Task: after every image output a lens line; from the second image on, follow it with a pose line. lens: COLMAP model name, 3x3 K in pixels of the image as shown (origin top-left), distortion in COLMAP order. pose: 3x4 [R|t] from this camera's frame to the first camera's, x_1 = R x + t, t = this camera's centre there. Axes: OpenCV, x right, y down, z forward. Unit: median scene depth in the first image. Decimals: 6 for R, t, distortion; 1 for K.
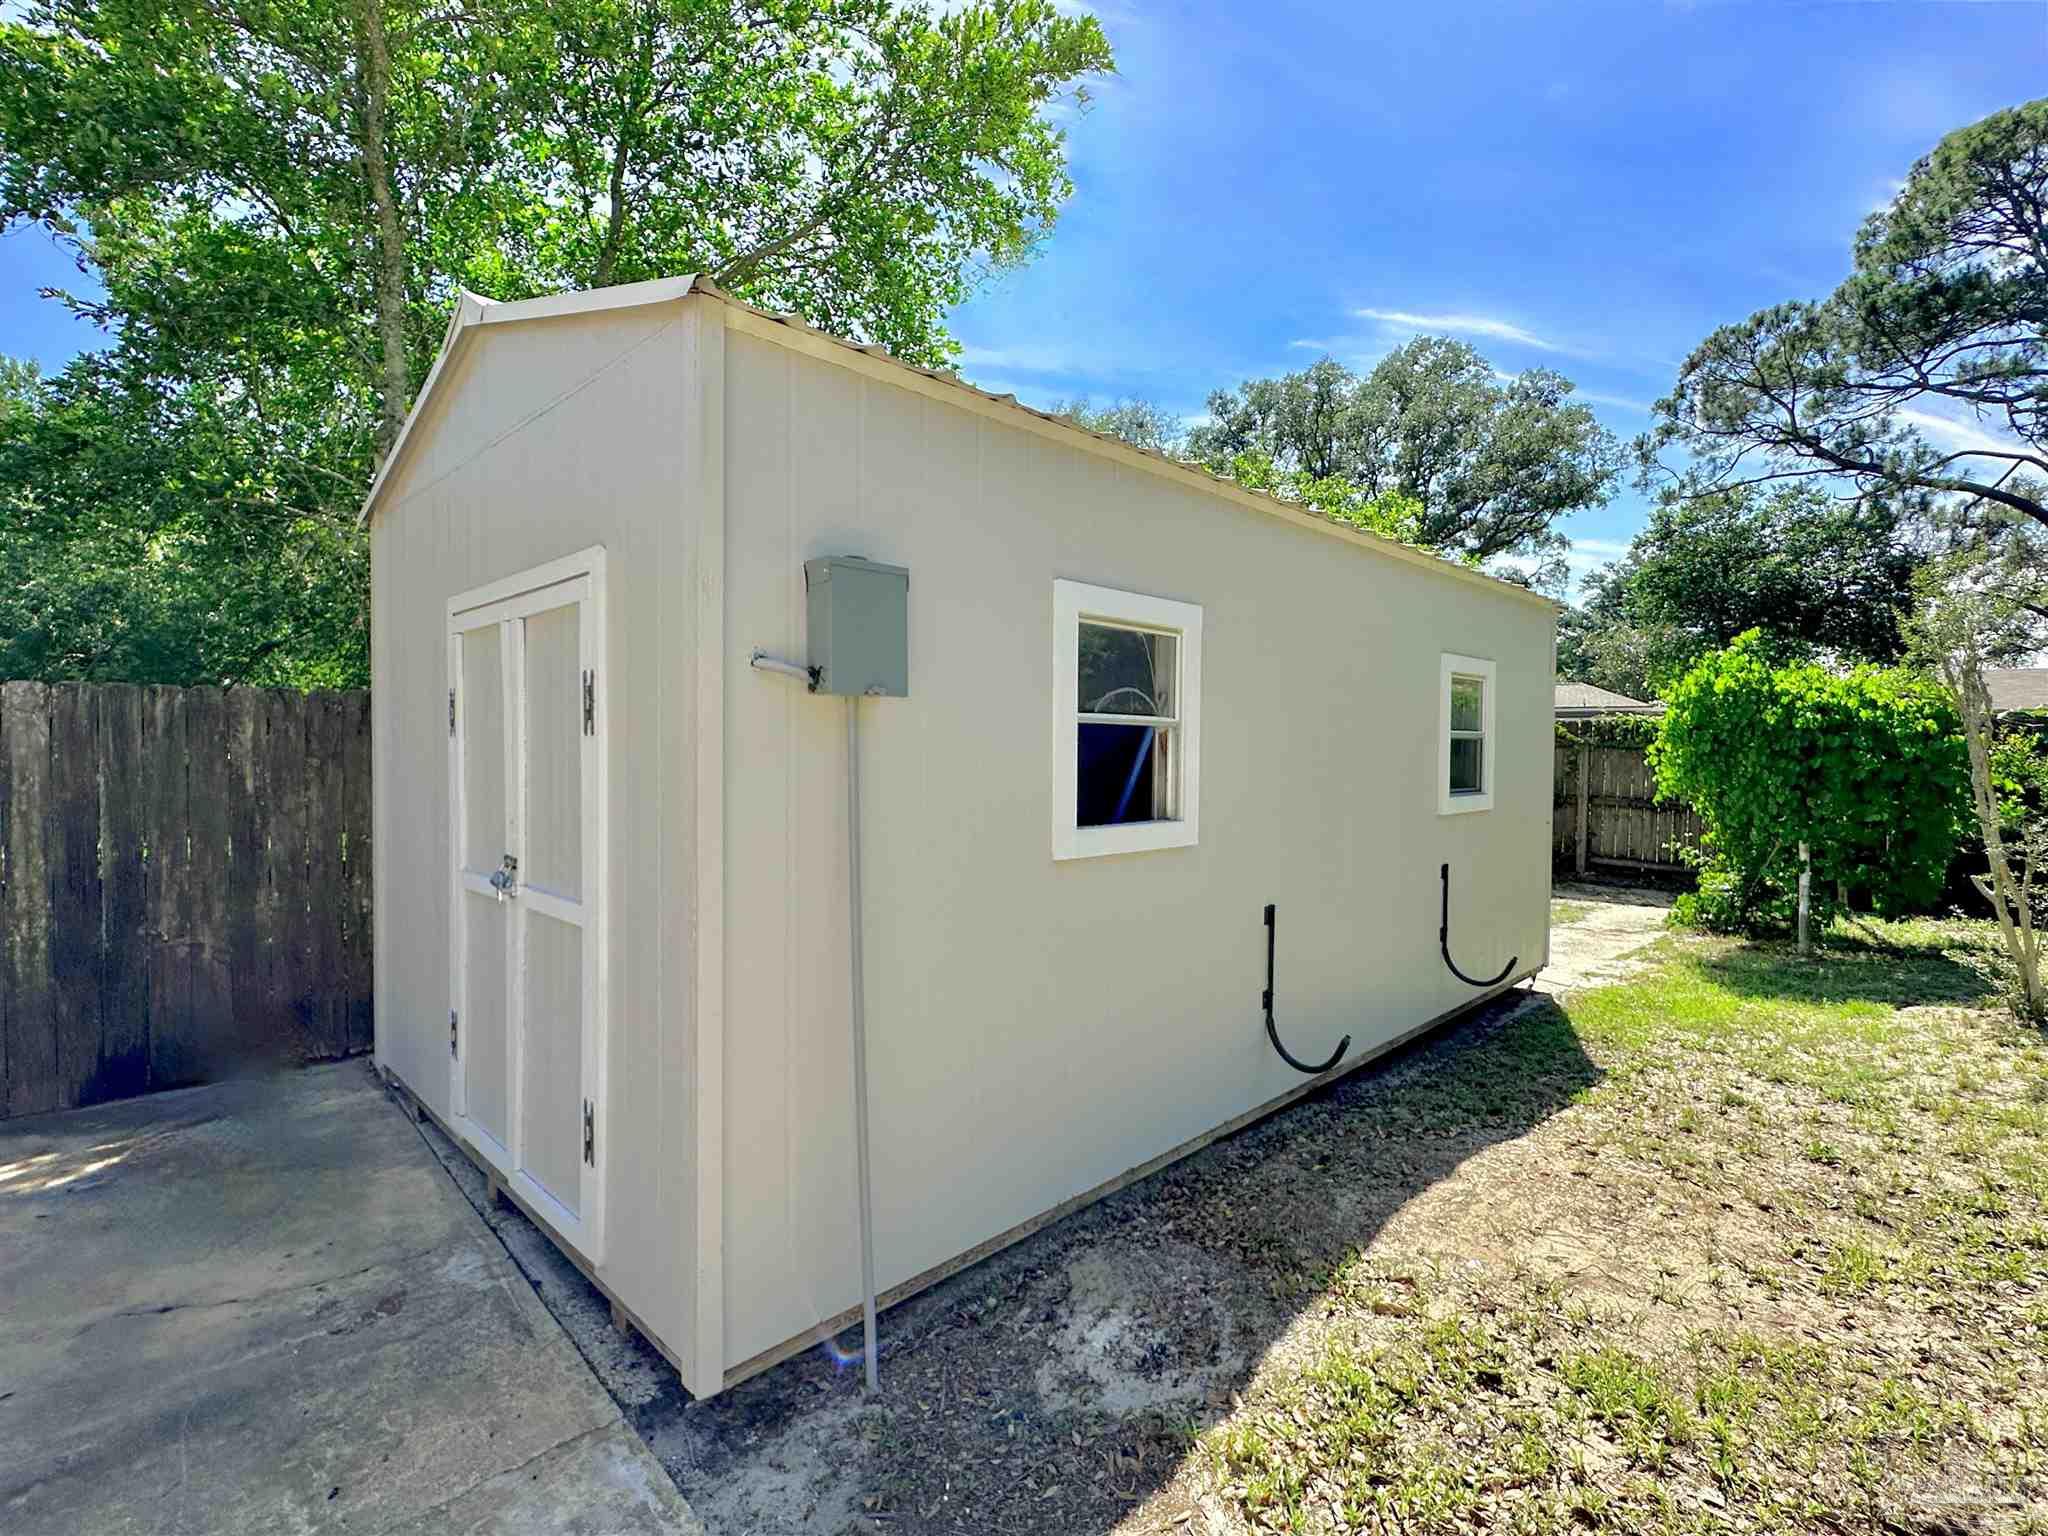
lens RADIAL K [[953.8, 0, 1024.5], [0, 953.8, 767.3], [0, 0, 1]] dist [-0.000559, 0.000005]
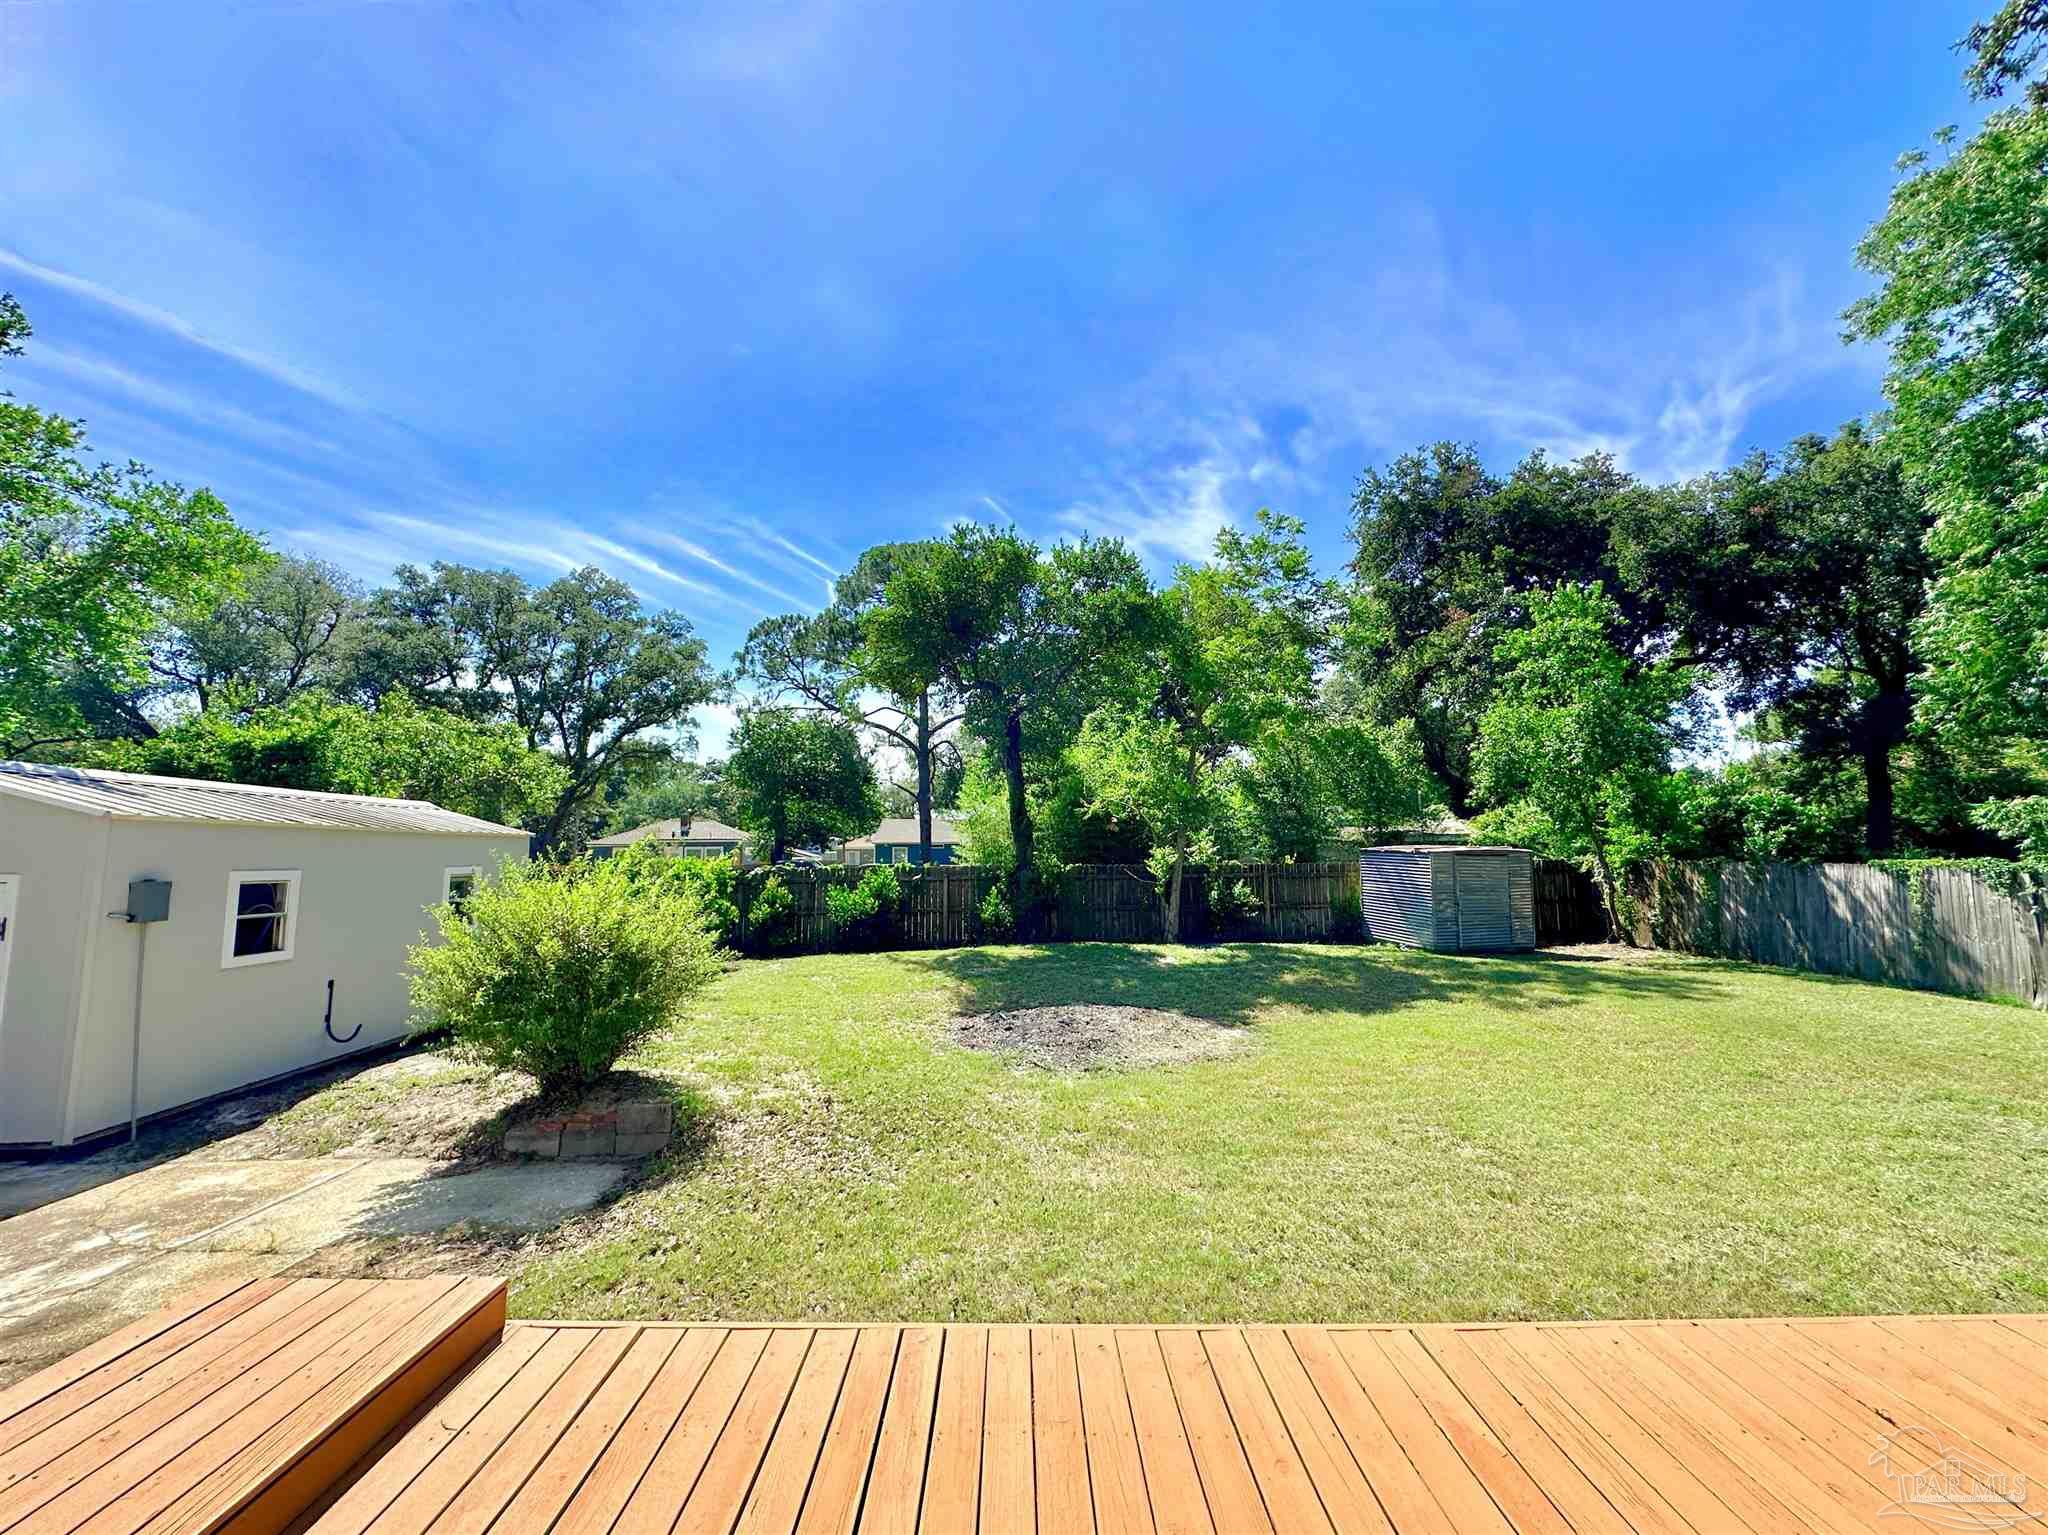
lens RADIAL K [[825.5, 0, 1021.9], [0, 825.5, 764.0], [0, 0, 1]] dist [-0.001405, 0.000245]
pose [[0.672992, 0.067413, 0.736572, -0.022639], [0.031952, 0.992259, -0.120008, -0.014495], [-0.738960, 0.104299, 0.665628, -0.260244]]
